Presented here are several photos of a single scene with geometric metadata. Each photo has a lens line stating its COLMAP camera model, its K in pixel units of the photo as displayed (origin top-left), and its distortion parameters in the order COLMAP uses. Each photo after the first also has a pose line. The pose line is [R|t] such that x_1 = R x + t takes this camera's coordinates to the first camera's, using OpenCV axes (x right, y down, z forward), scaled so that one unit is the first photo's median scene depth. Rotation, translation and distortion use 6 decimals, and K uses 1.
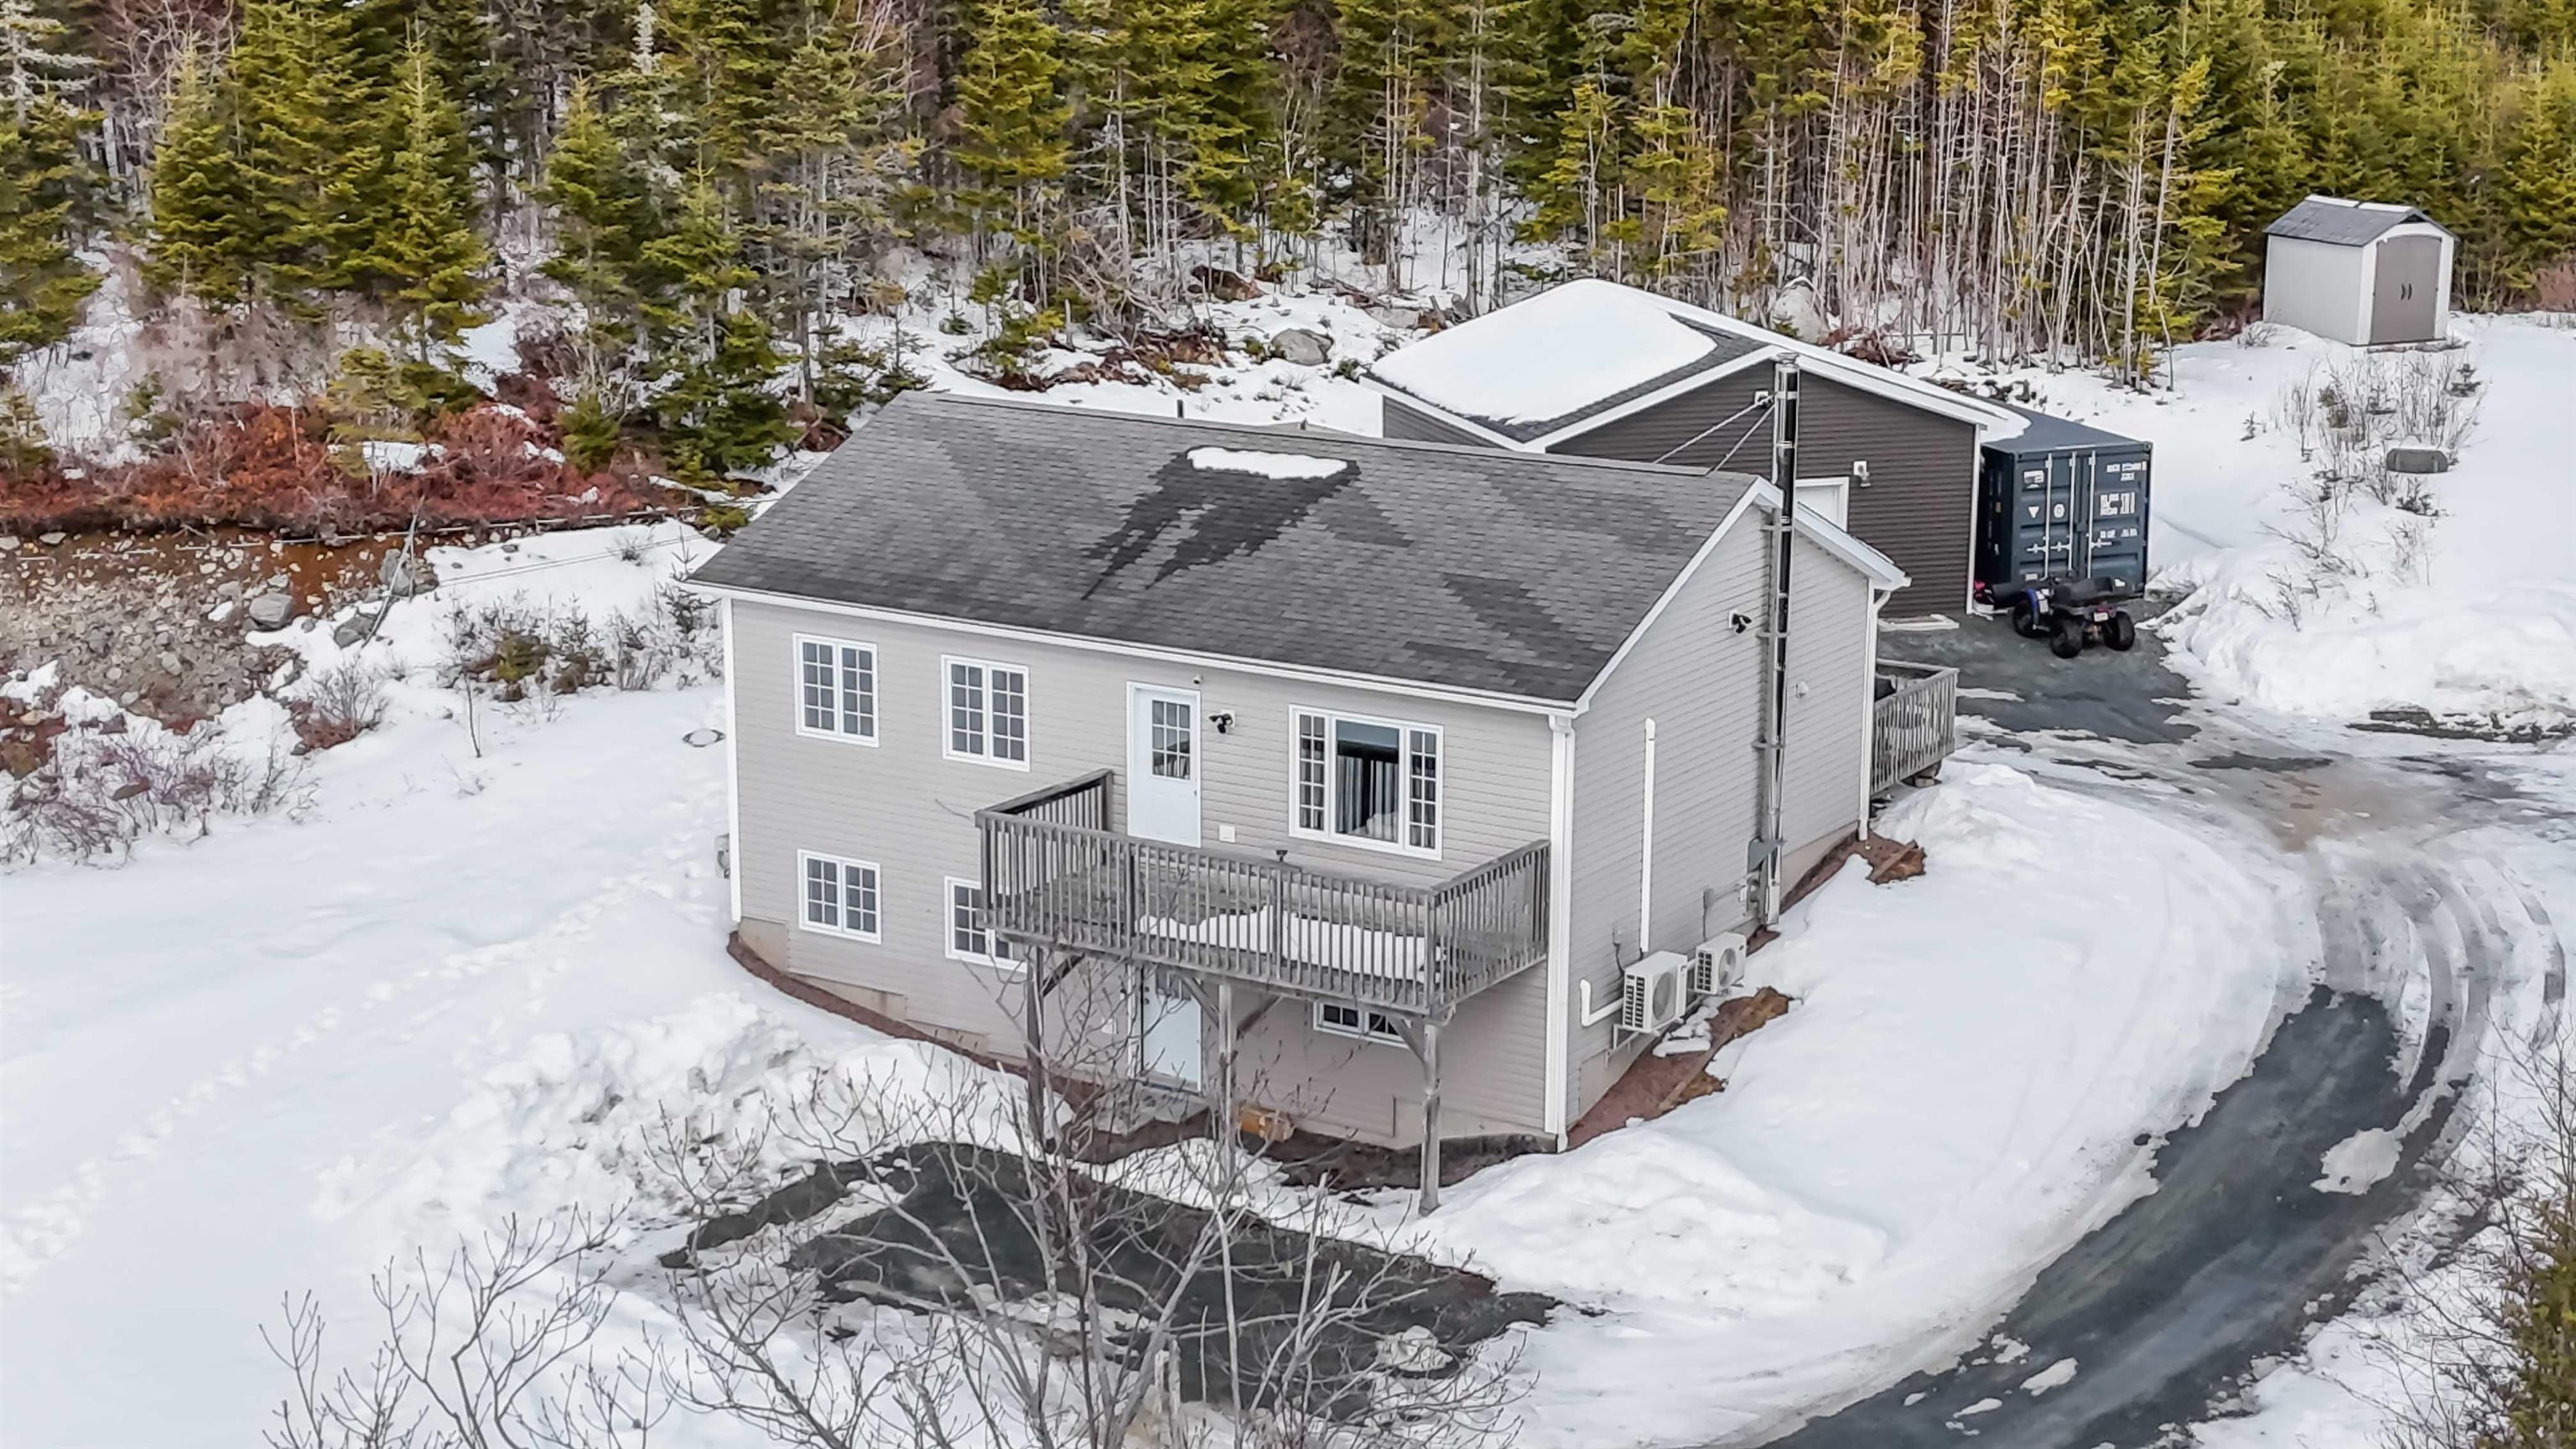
lens RADIAL K [[3761.8, 0, 1288.0], [0, 3761.8, 724.5], [0, 0, 1]] dist [0.119013, -0.192278]
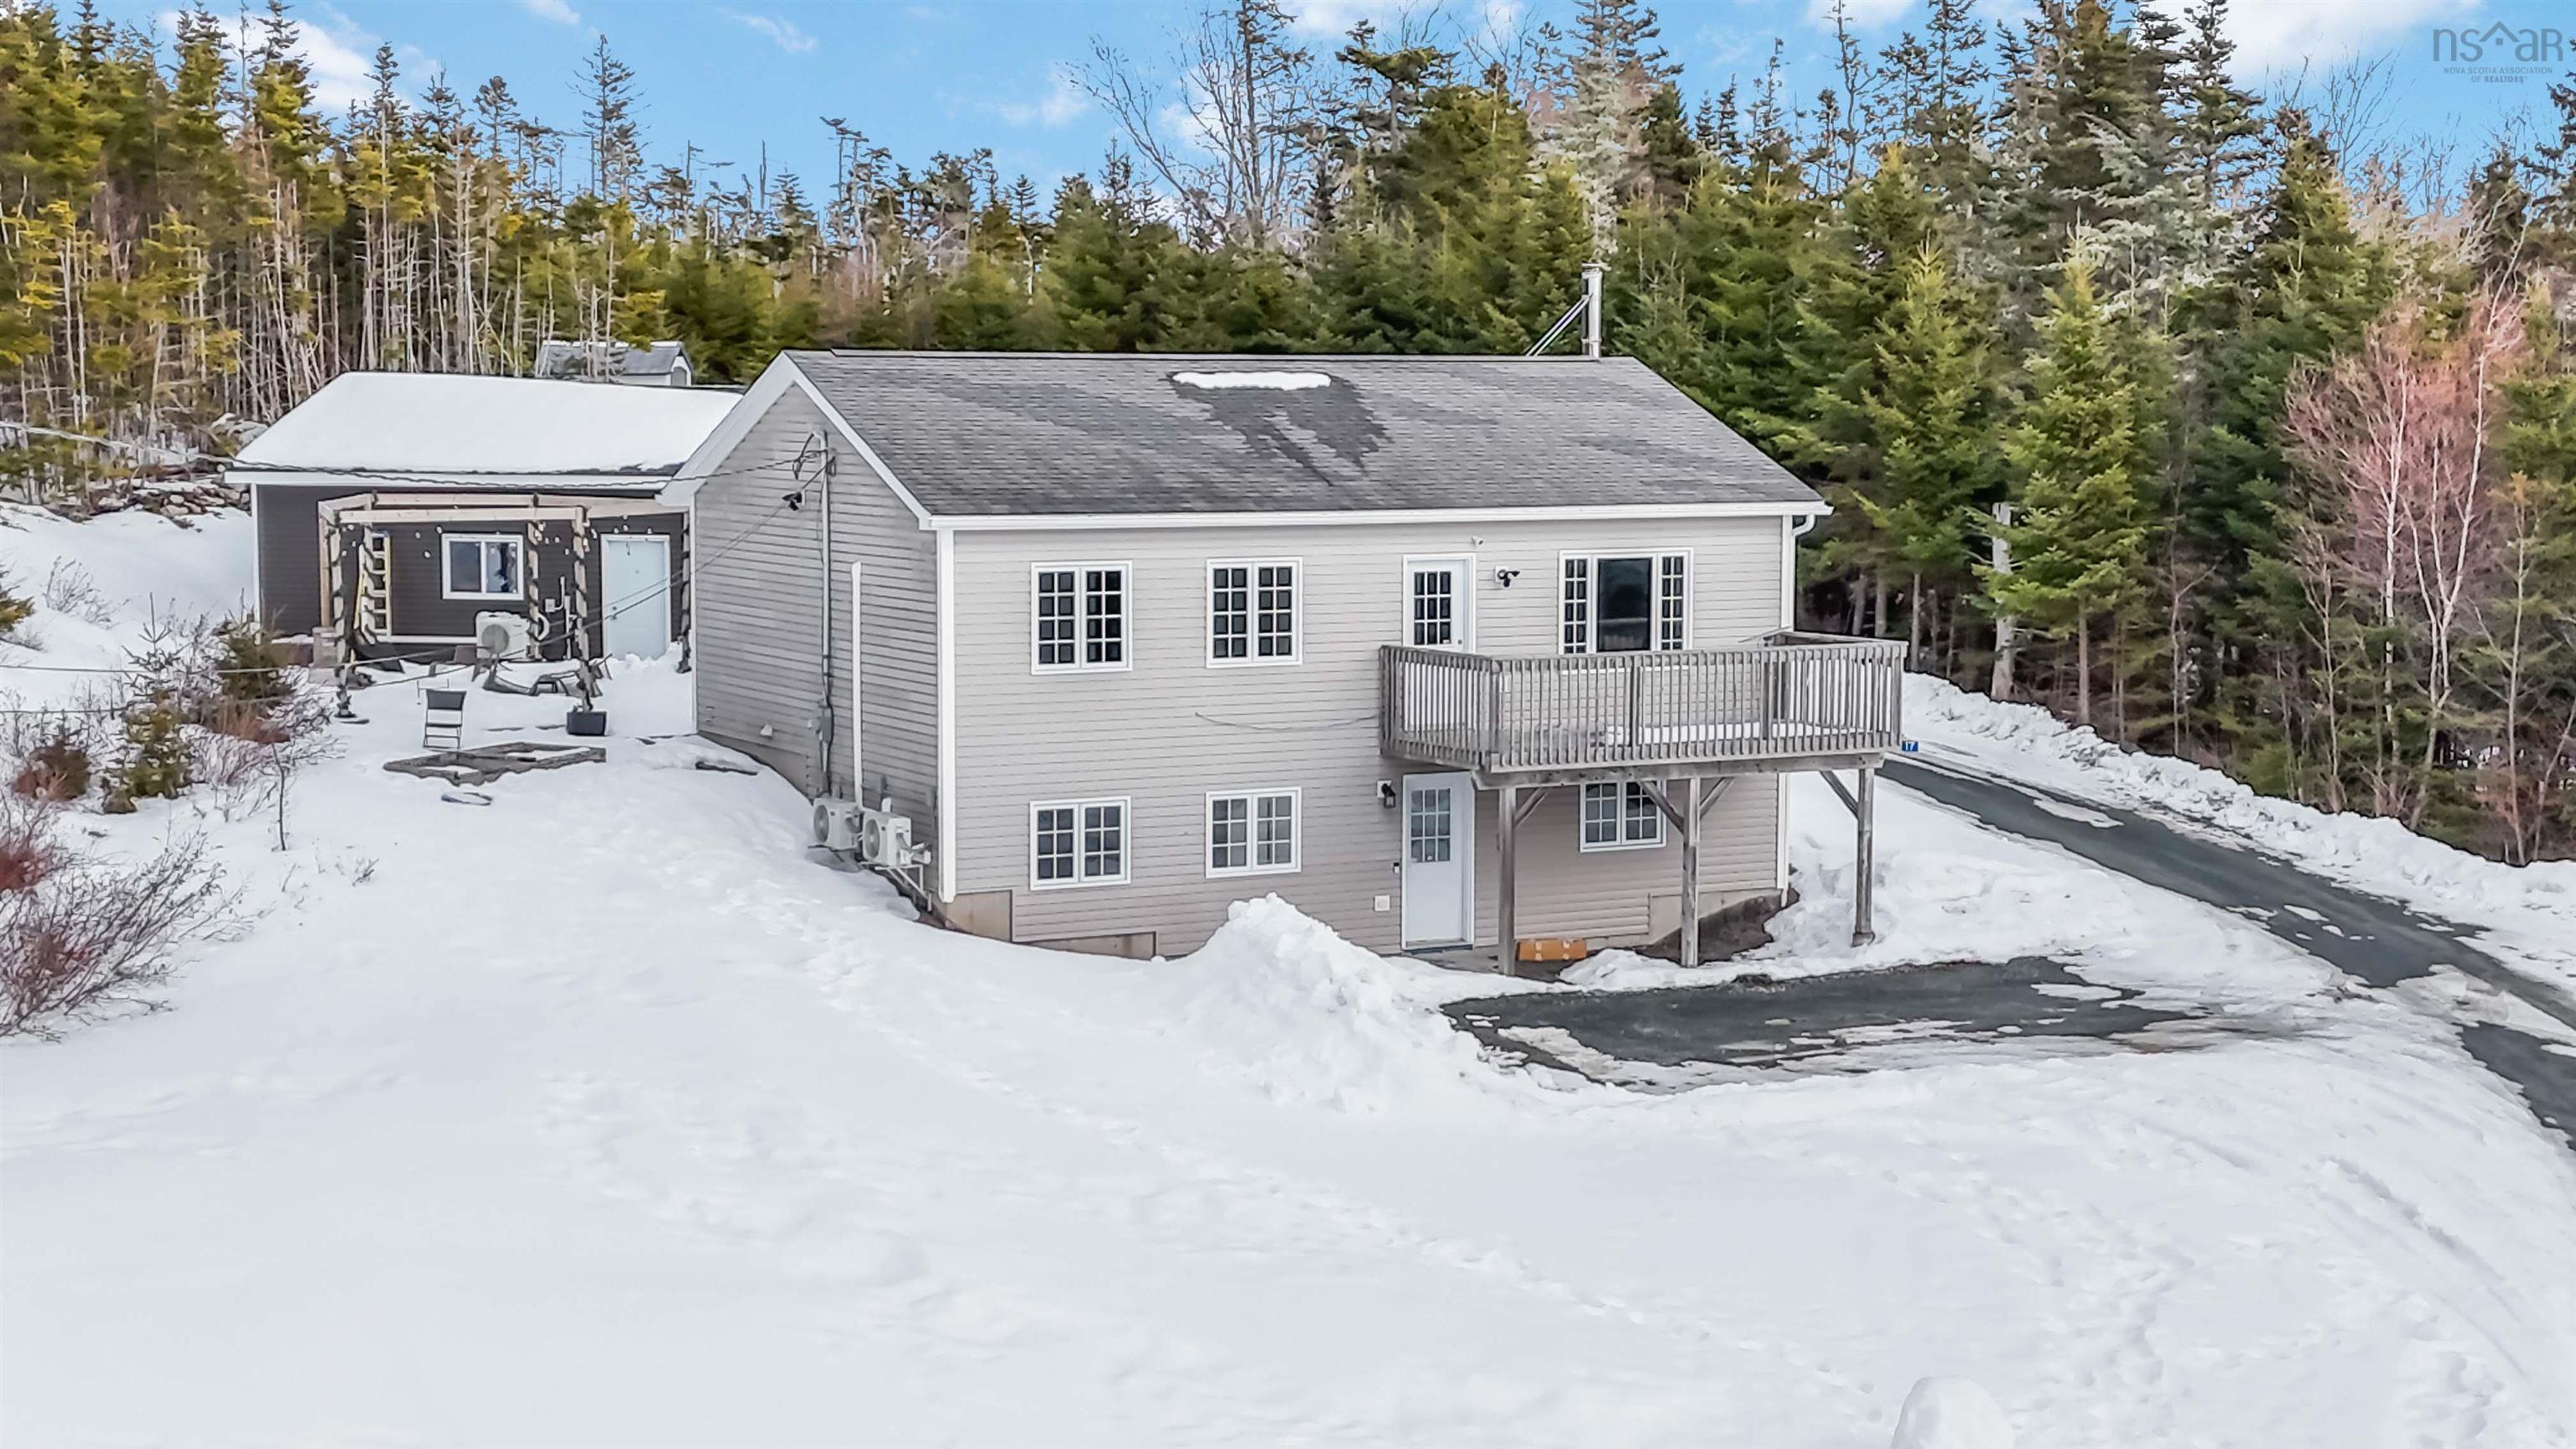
lens RADIAL K [[3761.8, 0, 1288.0], [0, 3761.8, 724.5], [0, 0, 1]] dist [0.119013, -0.192278]
pose [[0.479366, -0.082525, 0.873726, -0.789672], [0.198298, 0.980007, -0.016232, 0.036566], [-0.854919, 0.181039, 0.486147, 0.430195]]
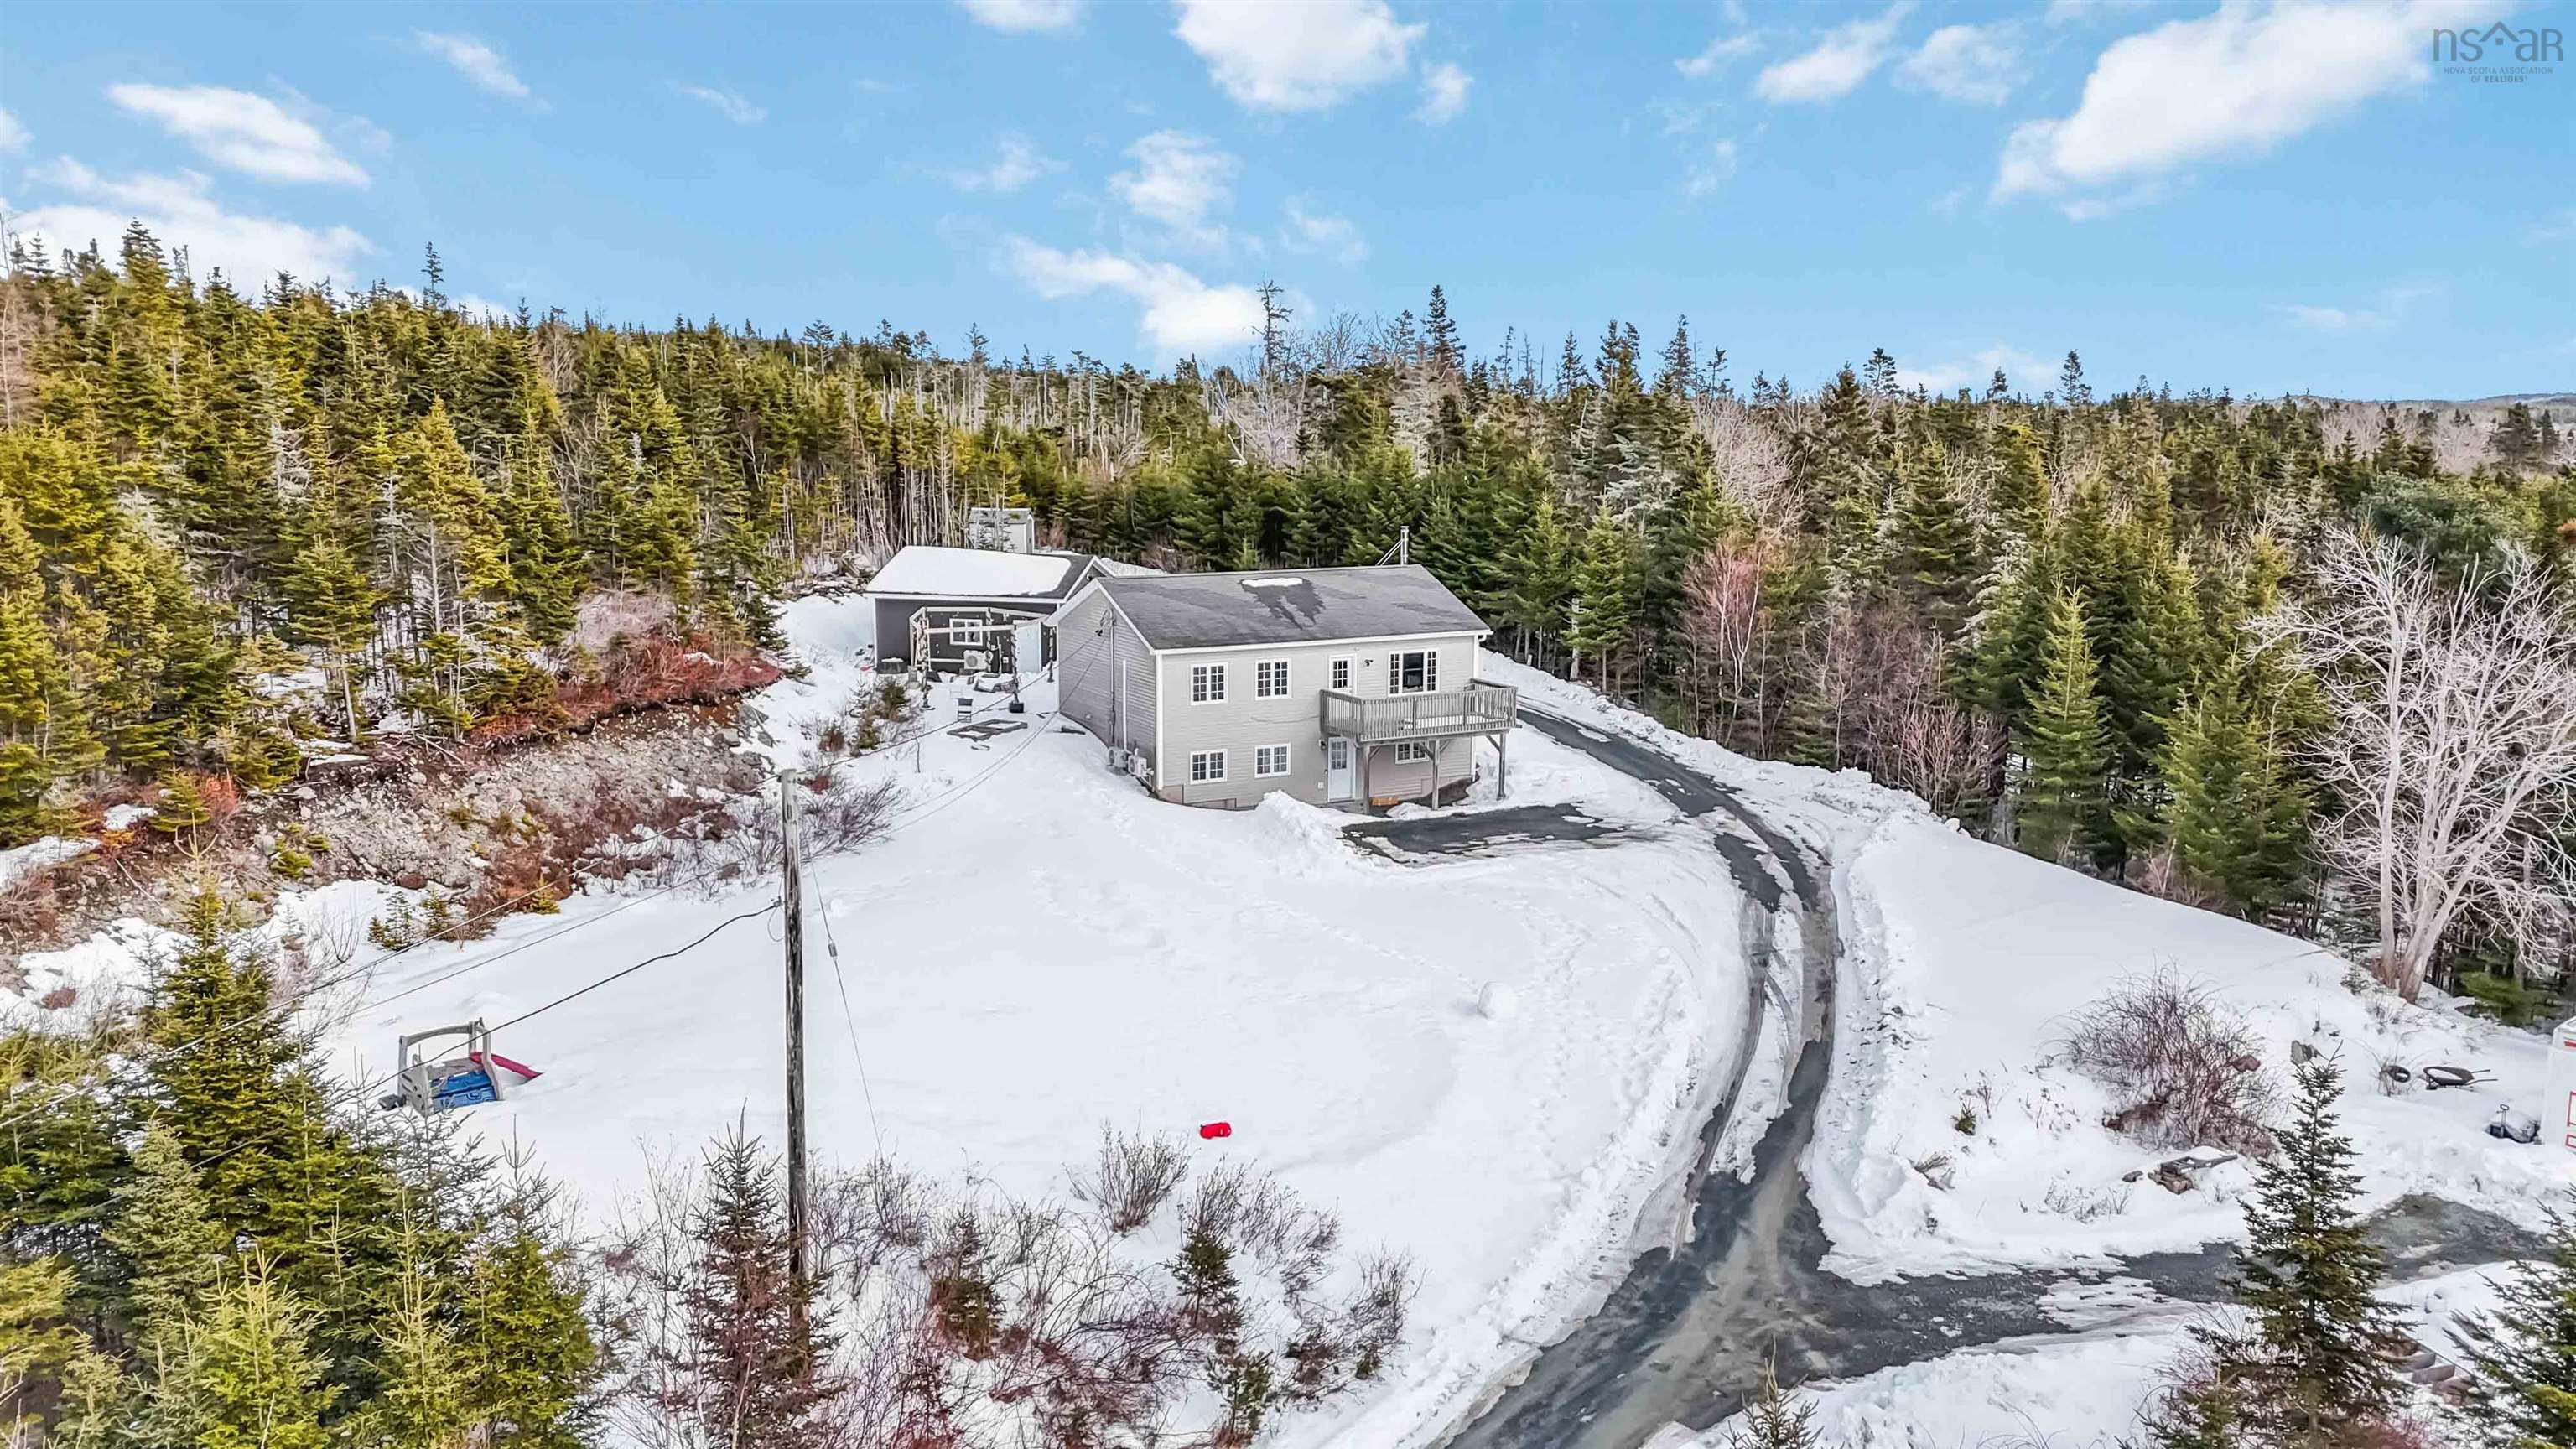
lens RADIAL K [[1881.7, 0, 1288.0], [0, 1881.7, 724.5], [0, 0, 1]] dist [0.103621, -0.130443]
pose [[0.479072, -0.145577, 0.865620, -1.027005], [0.195120, 0.979140, 0.056680, -0.037535], [-0.855815, 0.141746, 0.497483, 0.279366]]
